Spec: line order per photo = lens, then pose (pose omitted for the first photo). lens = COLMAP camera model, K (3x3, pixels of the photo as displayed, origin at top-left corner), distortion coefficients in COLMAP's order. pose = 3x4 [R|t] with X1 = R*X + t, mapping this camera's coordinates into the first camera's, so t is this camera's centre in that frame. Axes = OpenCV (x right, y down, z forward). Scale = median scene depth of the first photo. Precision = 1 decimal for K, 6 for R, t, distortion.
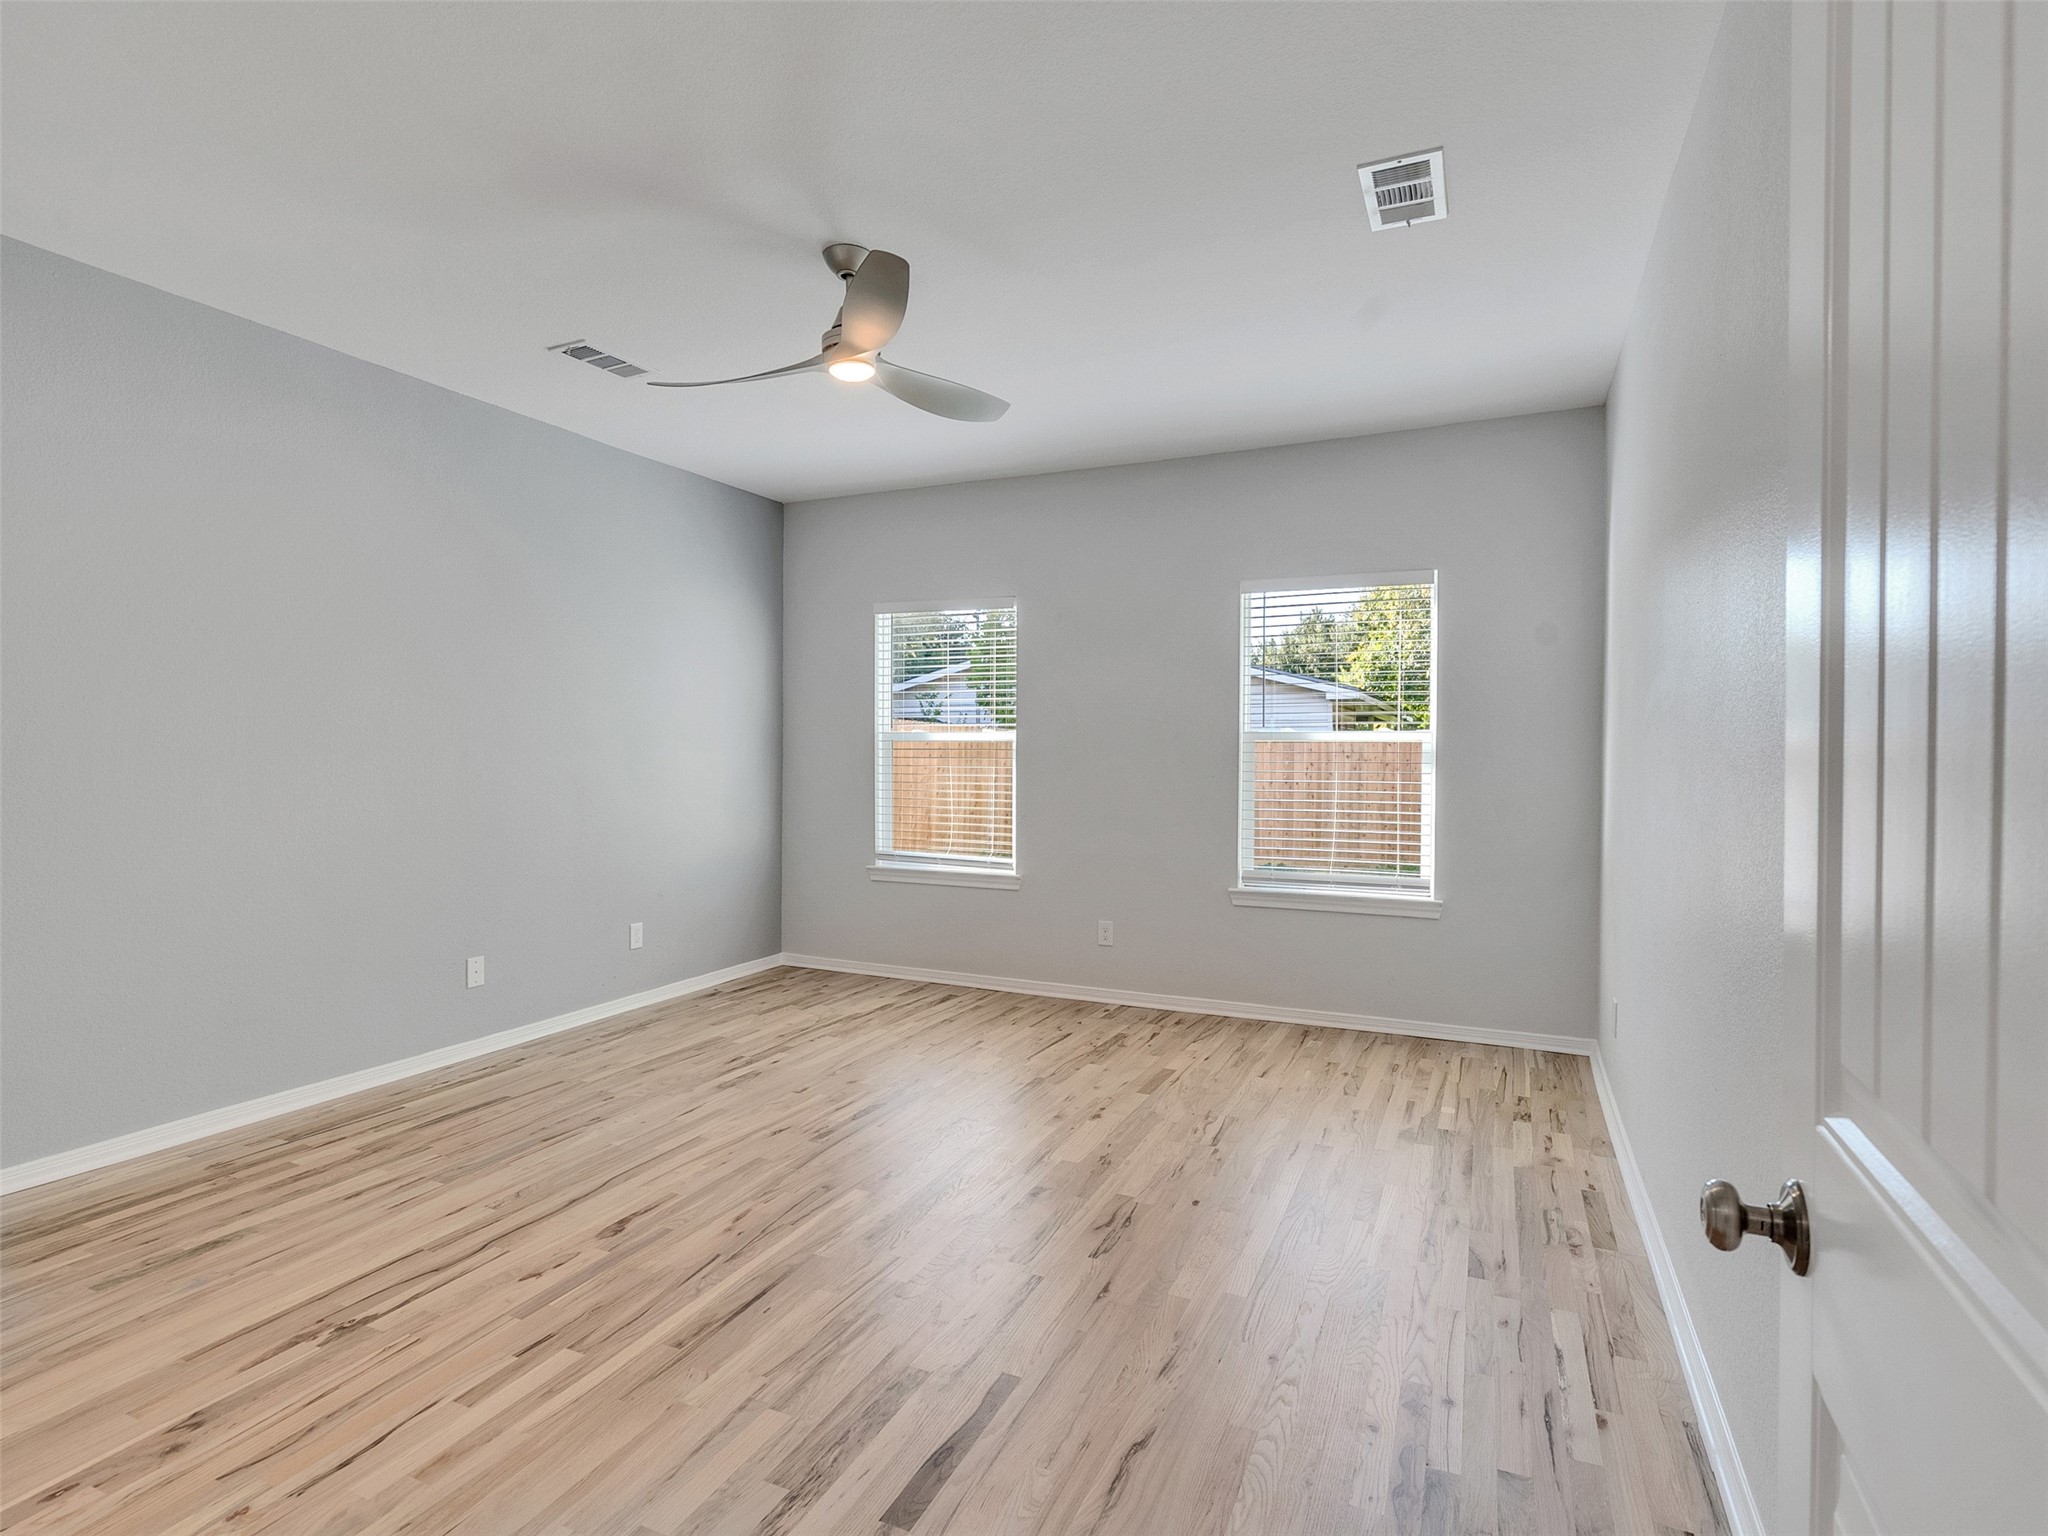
lens RADIAL K [[1044.5, 0, 1006.5], [0, 1044.5, 766.5], [0, 0, 1]] dist [-0.007857, 0.004496]
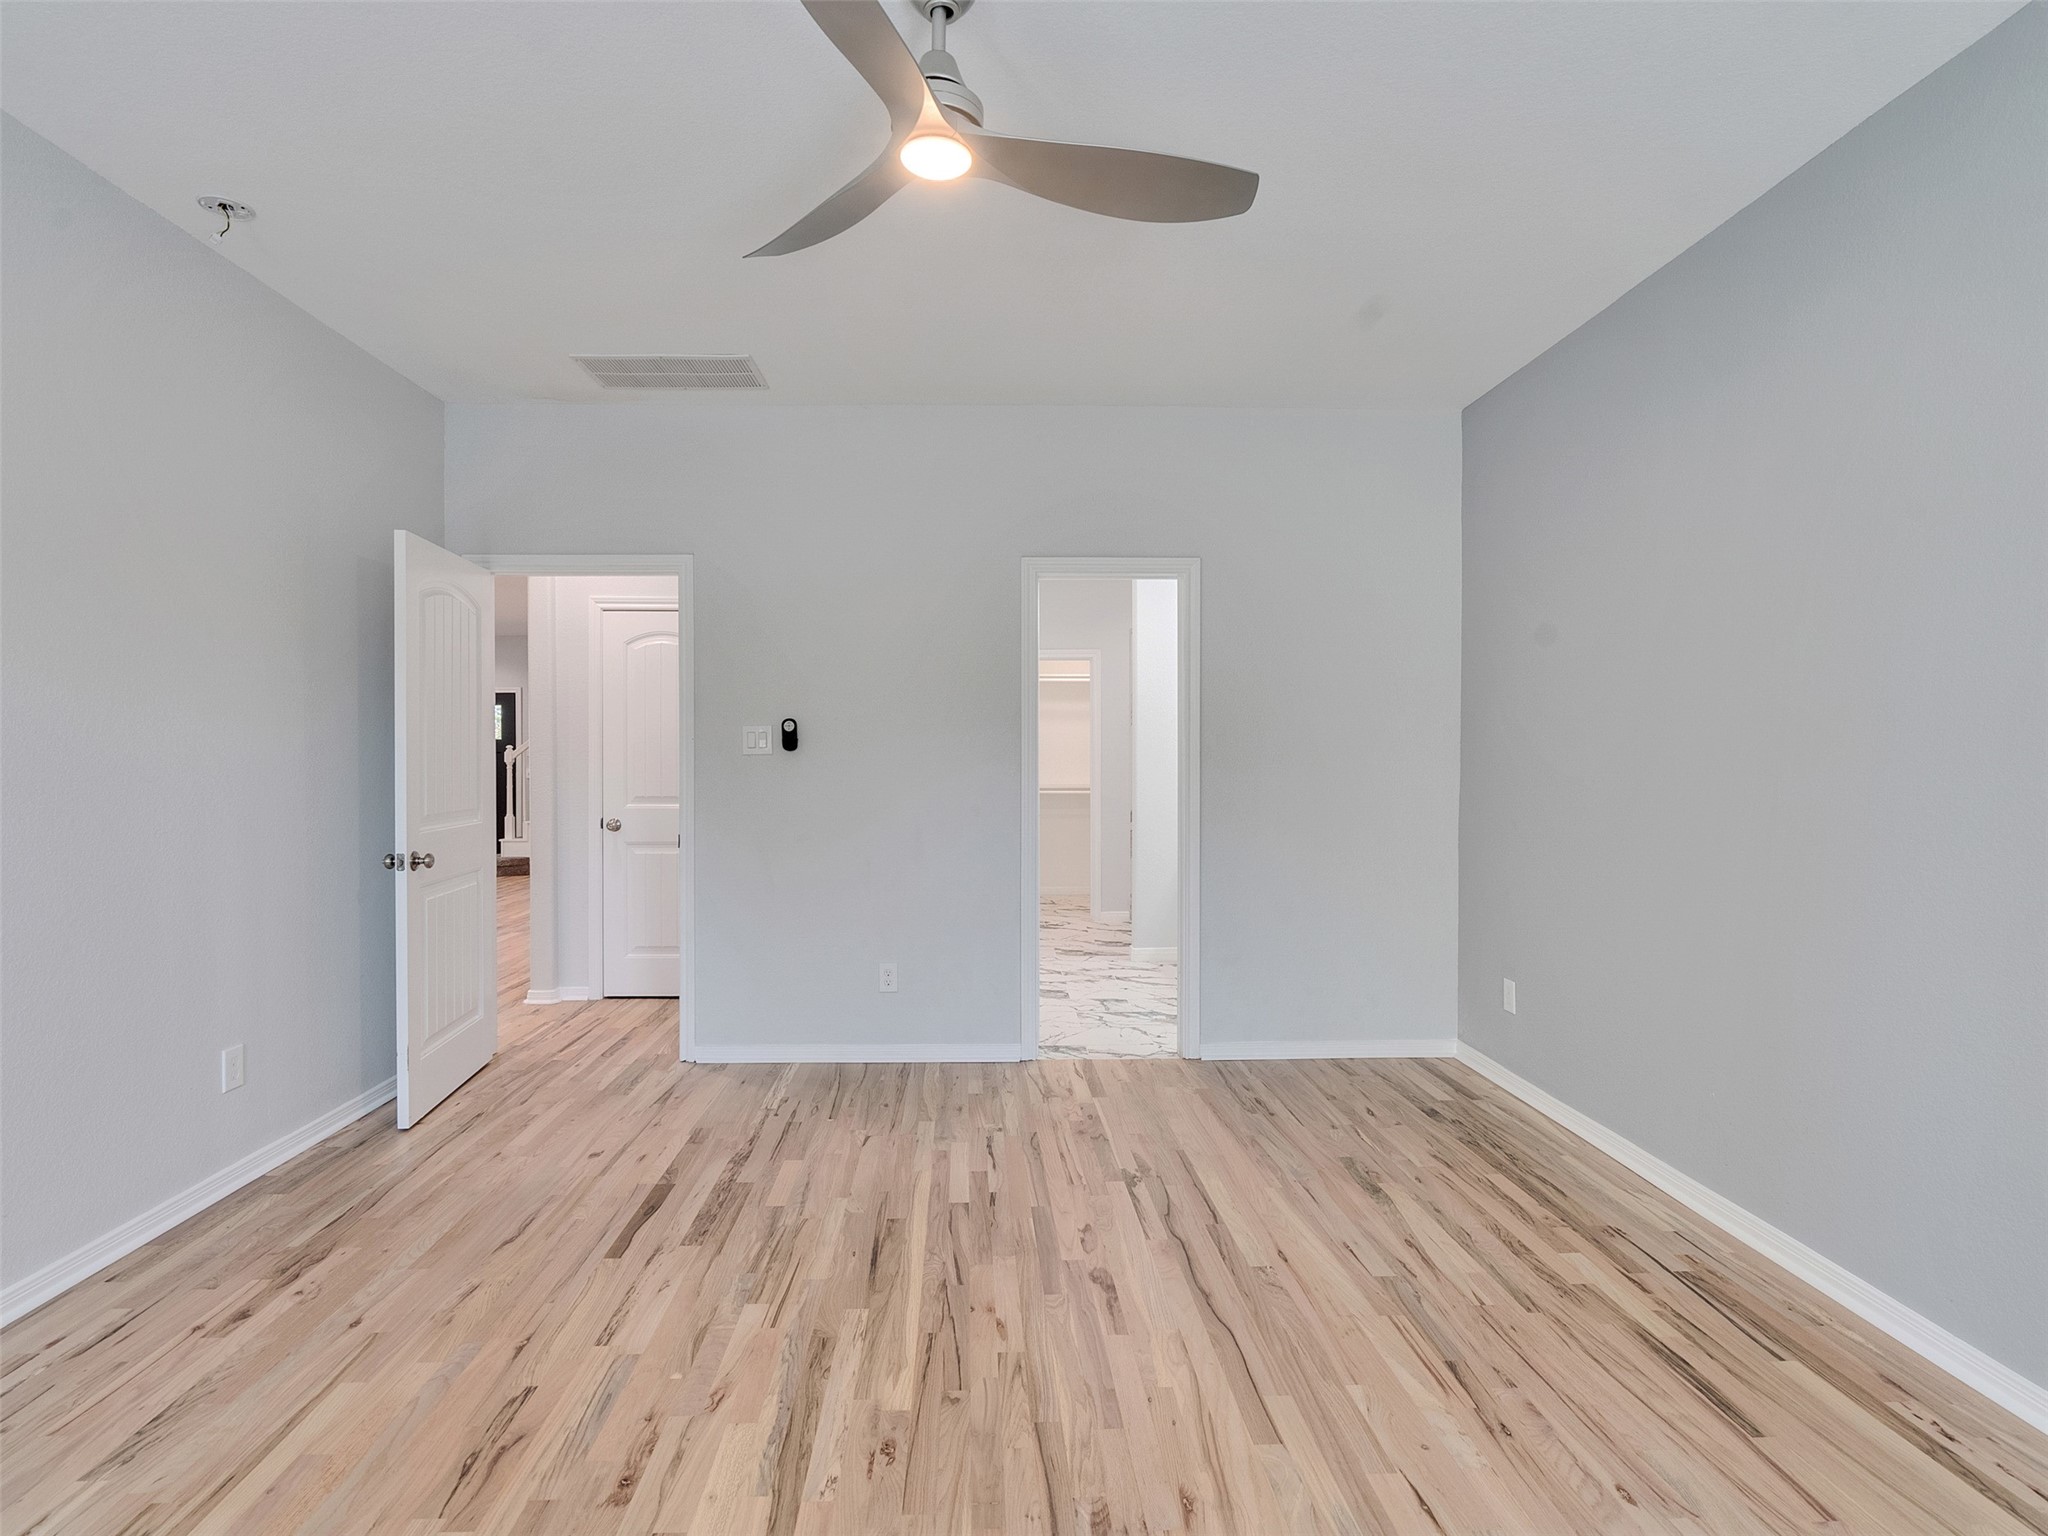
lens RADIAL K [[1044.5, 0, 1006.5], [0, 1044.5, 766.5], [0, 0, 1]] dist [-0.007857, 0.004496]
pose [[-0.891910, -0.001131, -0.452212, 0.112503], [-0.011166, 0.999747, 0.019523, -0.023289], [0.452075, 0.022462, -0.891697, 1.755721]]
